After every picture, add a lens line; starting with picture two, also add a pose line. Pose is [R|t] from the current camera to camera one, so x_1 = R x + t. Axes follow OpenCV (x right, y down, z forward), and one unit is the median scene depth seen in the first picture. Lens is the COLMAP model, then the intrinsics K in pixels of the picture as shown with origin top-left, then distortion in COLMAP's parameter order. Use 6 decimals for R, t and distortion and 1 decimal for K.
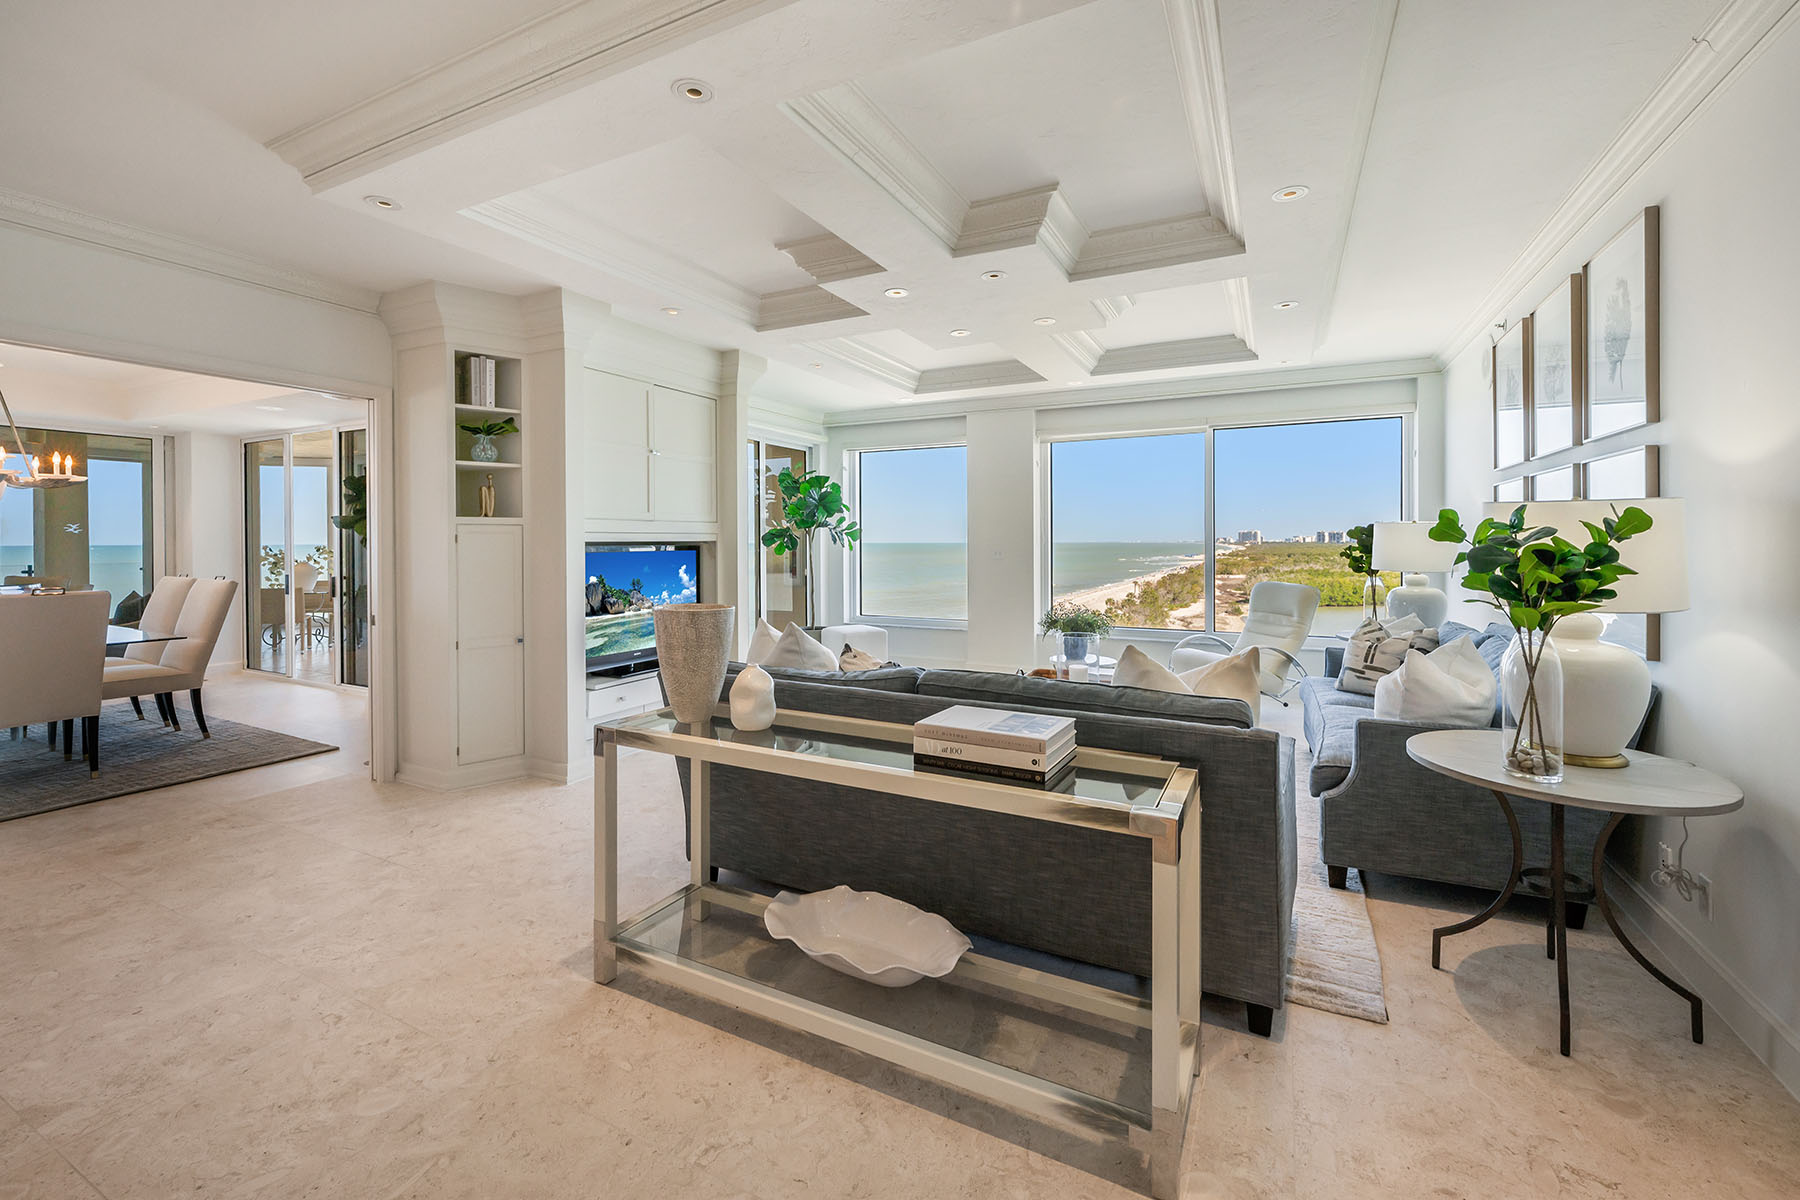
lens RADIAL K [[739.0, 0, 930.2], [0, 739.0, 544.8], [0, 0, 1]] dist [-0.002079, 0.000251]
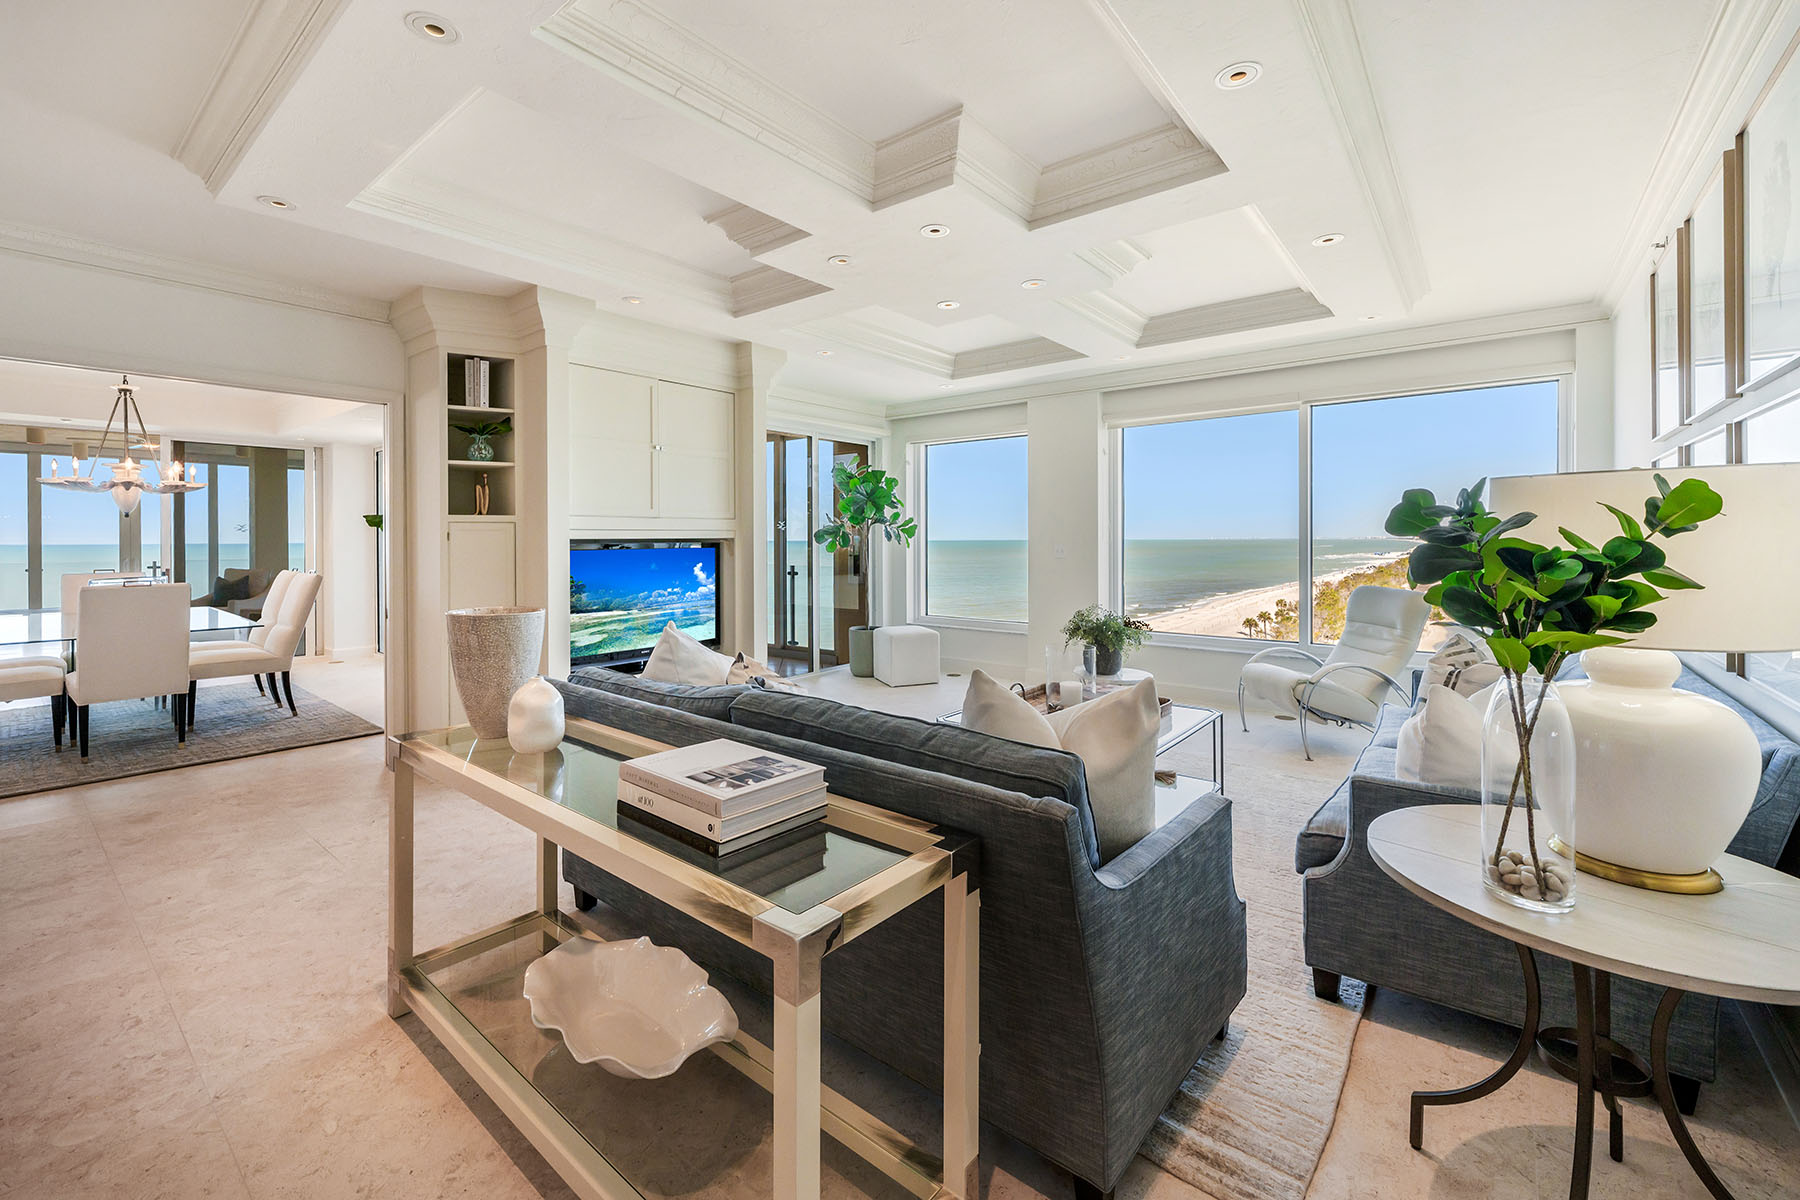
lens RADIAL K [[739.0, 0, 930.8], [0, 739.0, 540.9], [0, 0, 1]] dist [-0.002079, 0.000251]
pose [[0.978223, -0.001085, -0.207555, 0.218992], [0.000782, 0.999998, -0.001546, 0.000639], [0.207556, 0.001350, 0.978222, 0.127866]]
